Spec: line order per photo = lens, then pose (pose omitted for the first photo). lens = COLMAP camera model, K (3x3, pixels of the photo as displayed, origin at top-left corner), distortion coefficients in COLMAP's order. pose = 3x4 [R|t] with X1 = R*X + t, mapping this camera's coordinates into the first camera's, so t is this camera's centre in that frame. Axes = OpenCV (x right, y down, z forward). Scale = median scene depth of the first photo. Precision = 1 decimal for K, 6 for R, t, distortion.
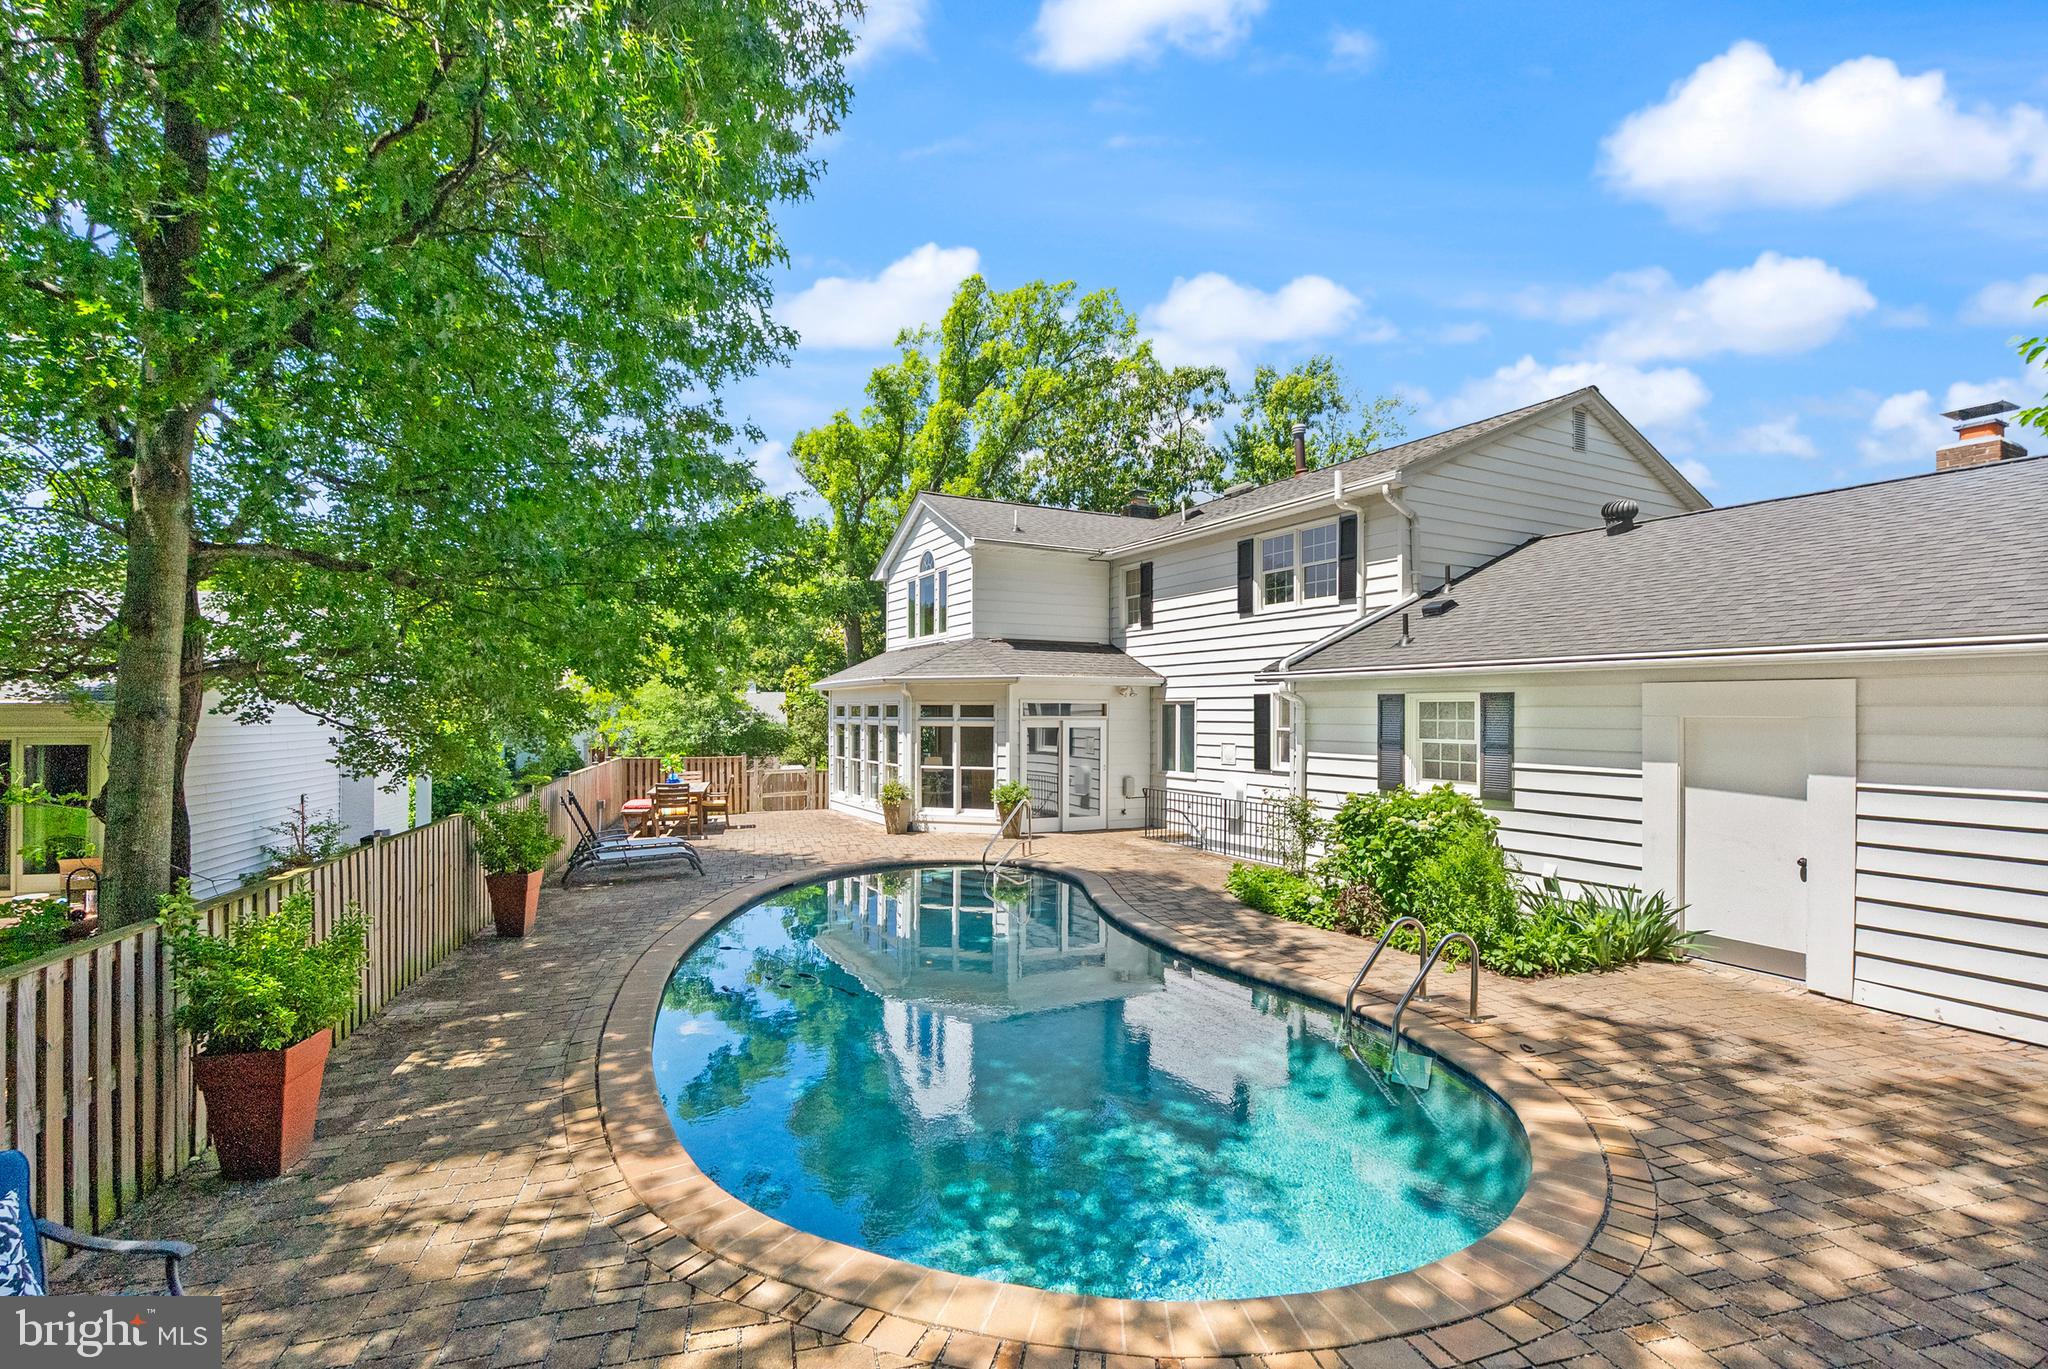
lens RADIAL K [[940.2, 0, 1014.9], [0, 940.2, 713.7], [0, 0, 1]] dist [-0.002621, 0.000319]
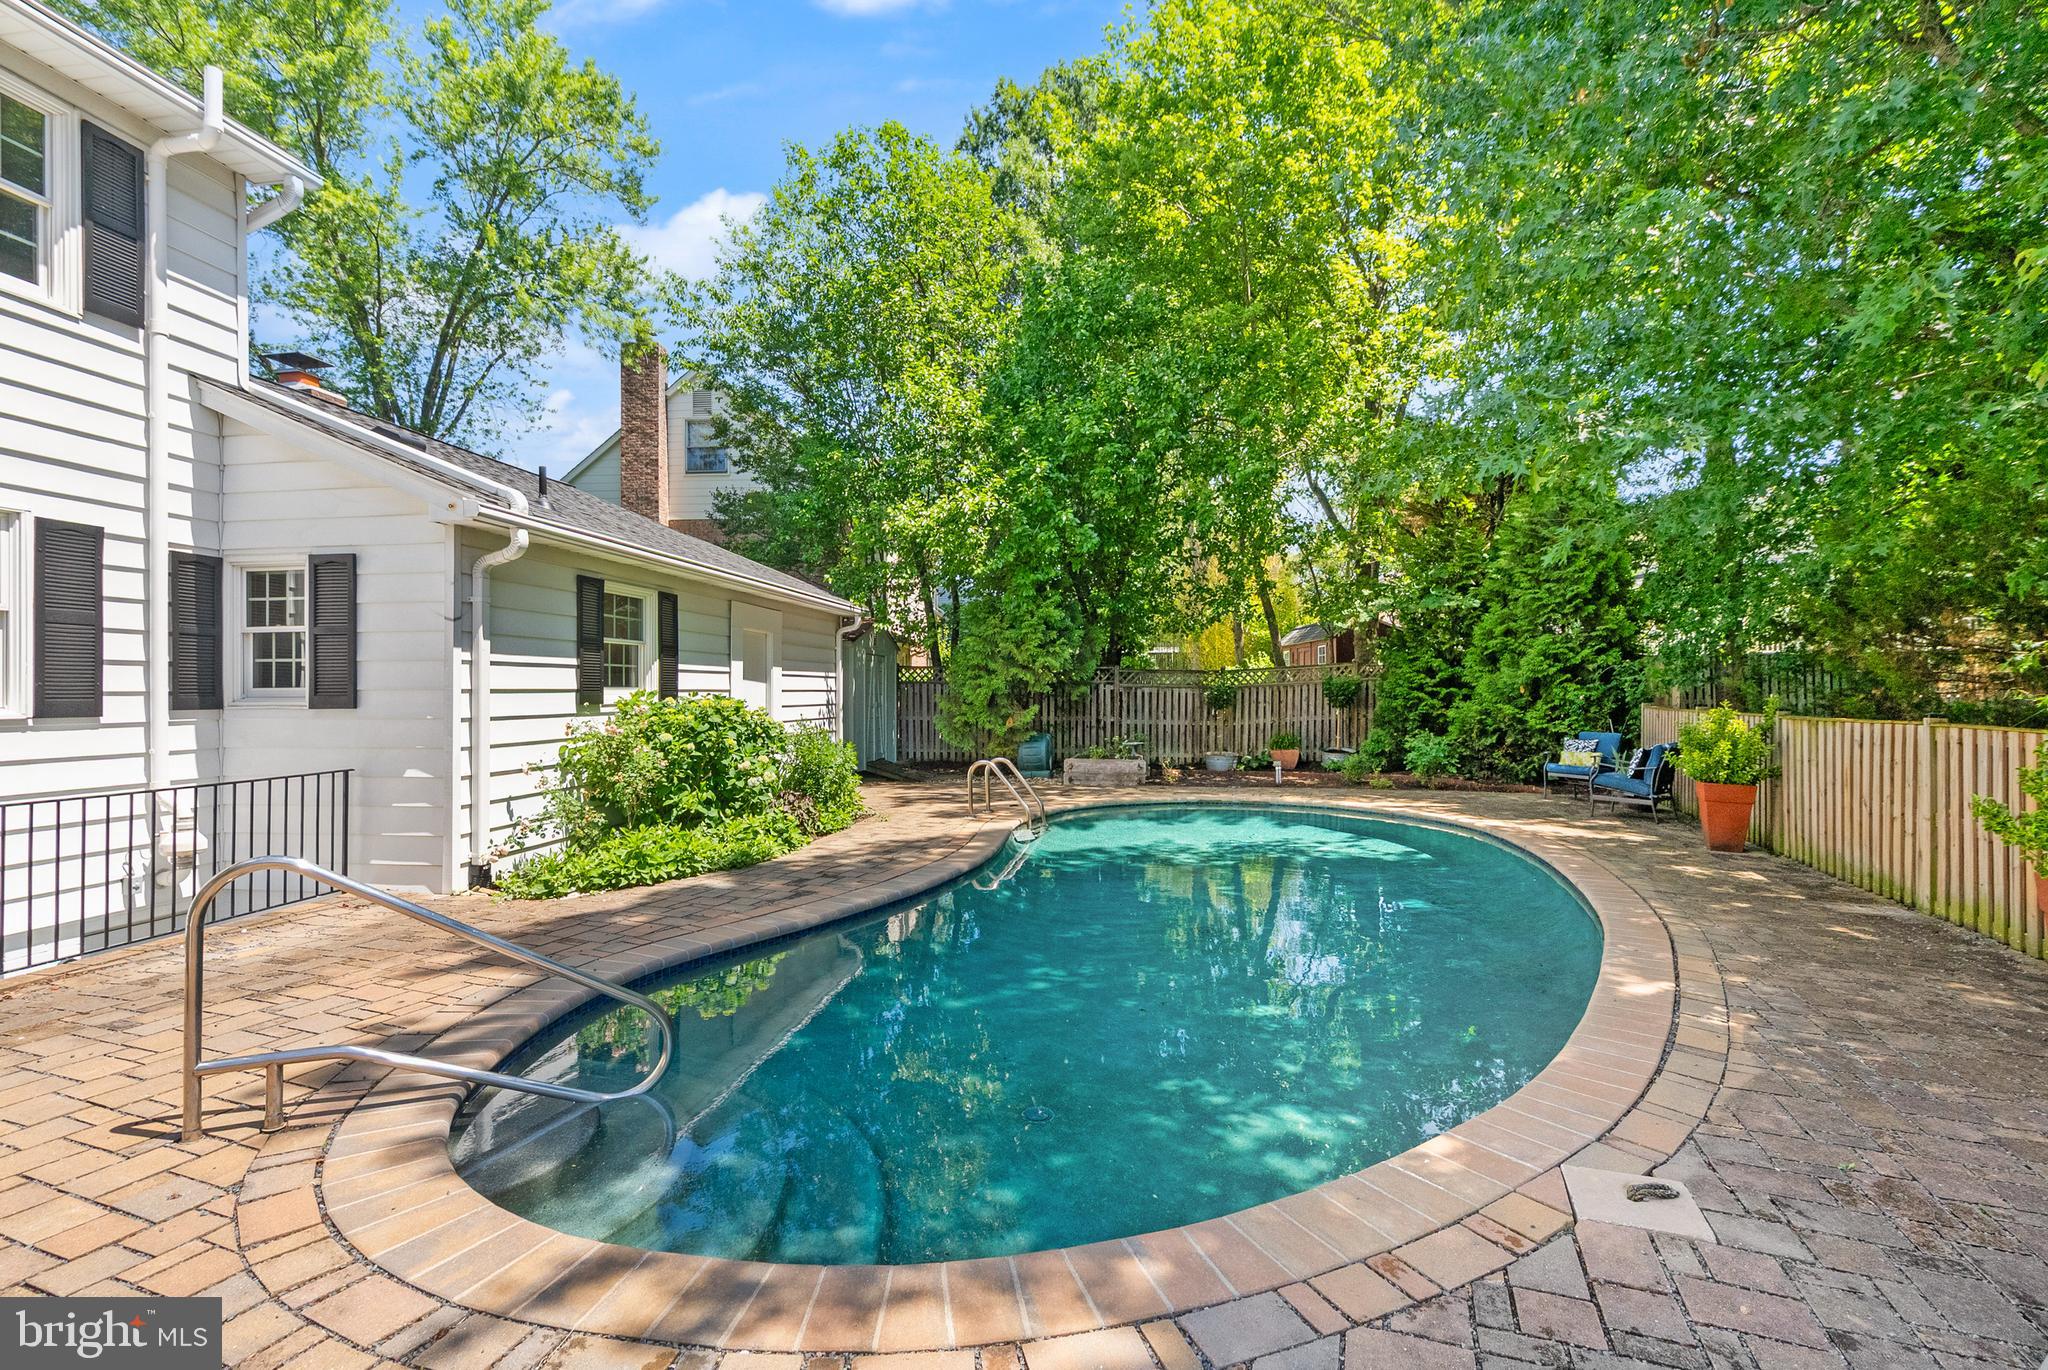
lens RADIAL K [[951.6, 0, 1024.0], [0, 951.6, 685.0], [0, 0, 1]] dist [-0.001748, 0.001442]
pose [[-0.805301, 0.003805, 0.592853, -0.213213], [0.002376, 0.999992, -0.003191, 0.043688], [-0.592861, -0.001161, -0.805304, 0.895488]]
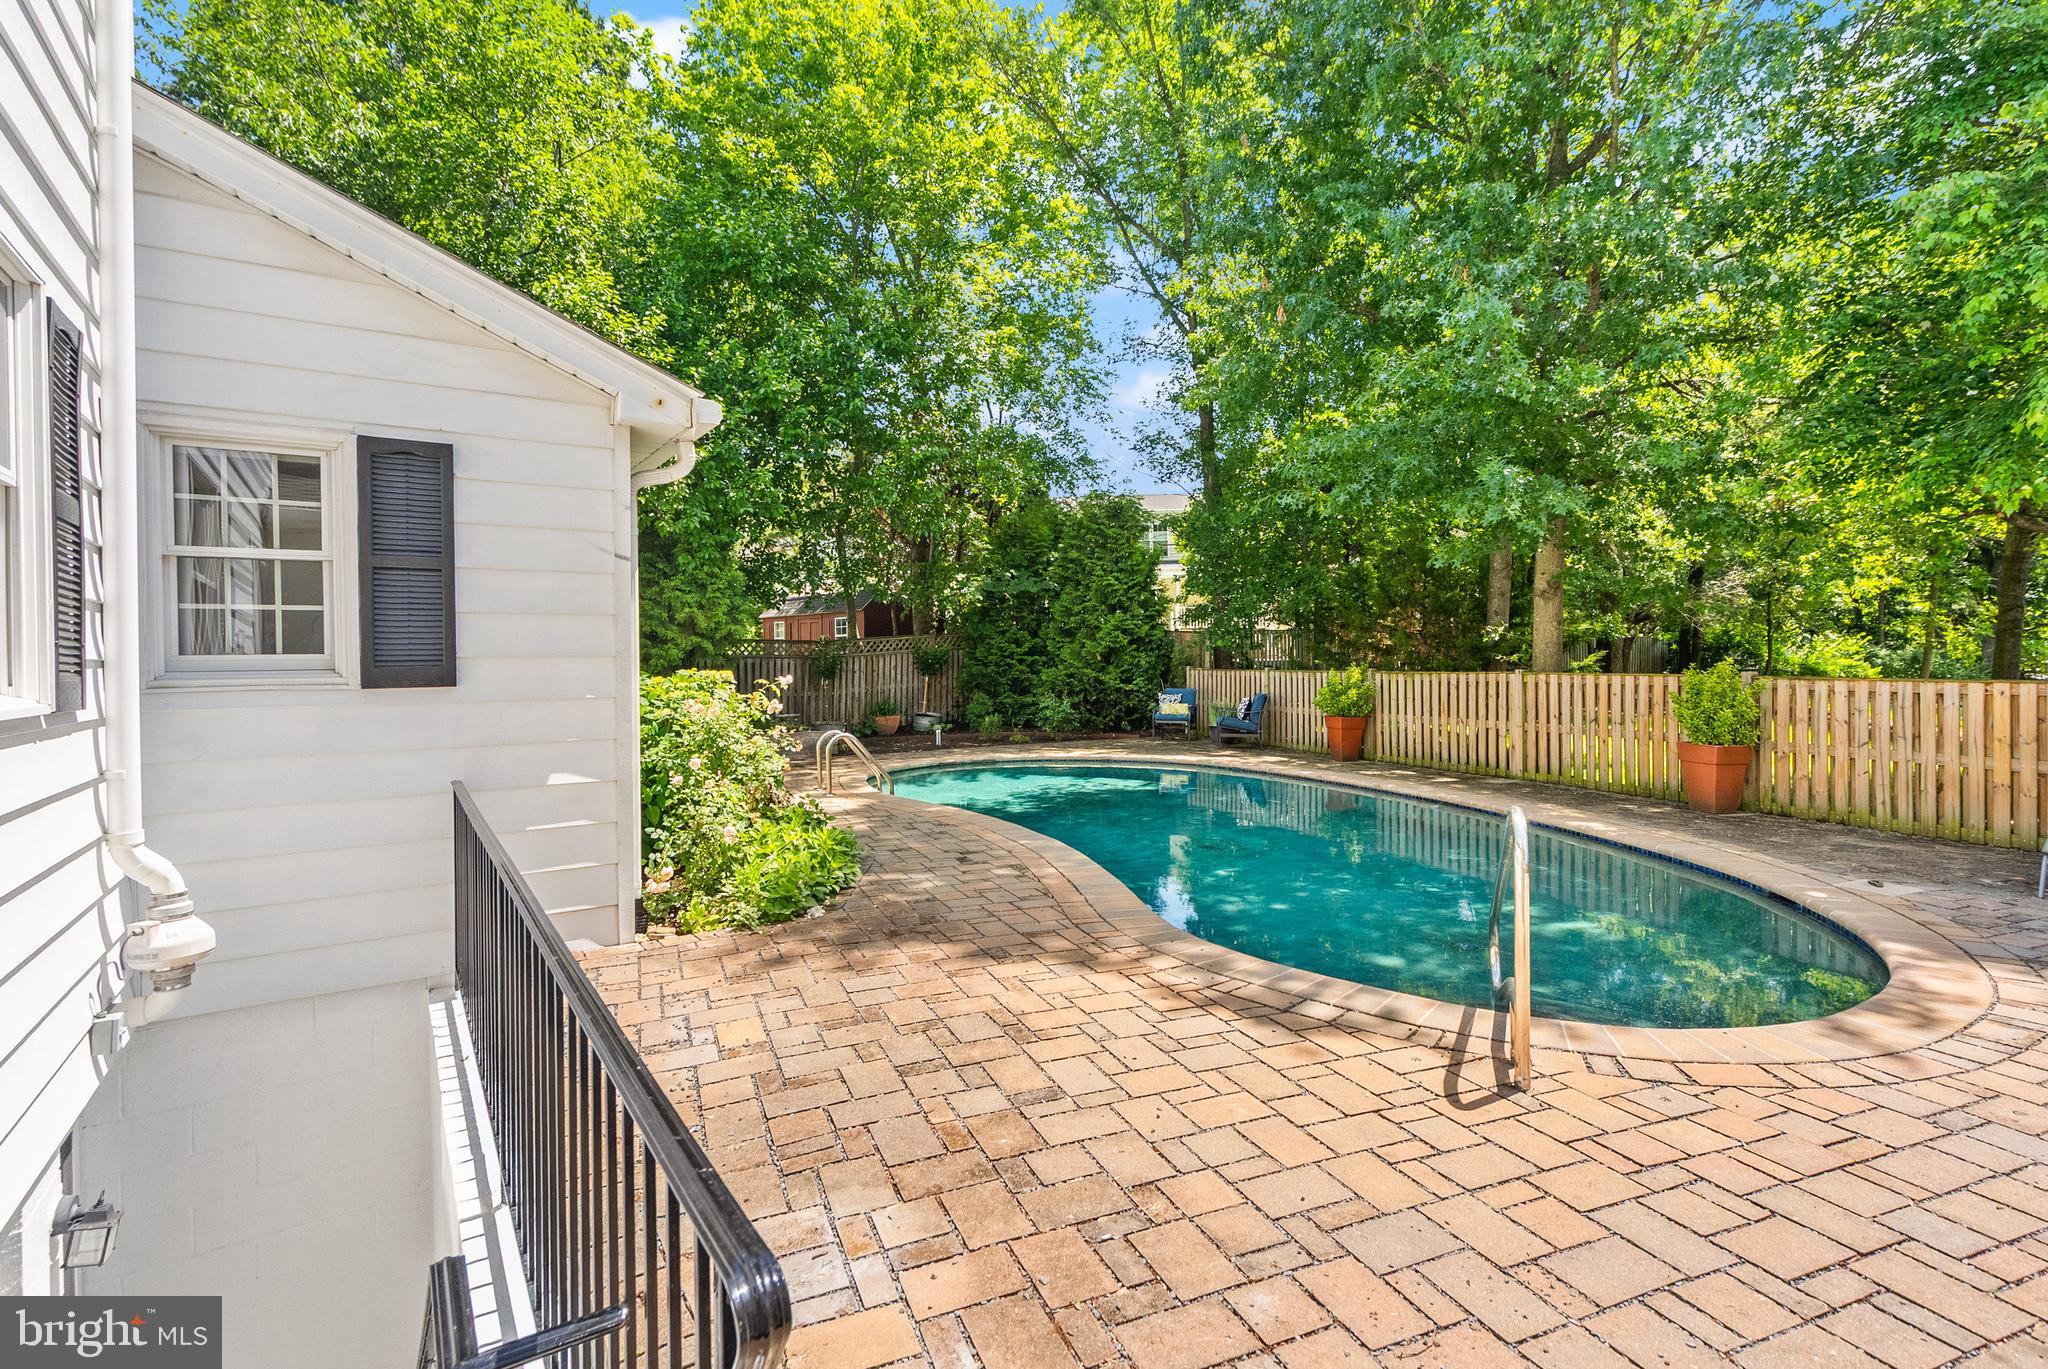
lens RADIAL K [[968.4, 0, 1020.3], [0, 968.4, 659.2], [0, 0, 1]] dist [-0.022751, -0.000457]
pose [[-0.995344, 0.010473, -0.095813, 0.121360], [0.010322, 0.999945, 0.002075, 0.045414], [0.095829, 0.001077, -0.995397, 1.012901]]
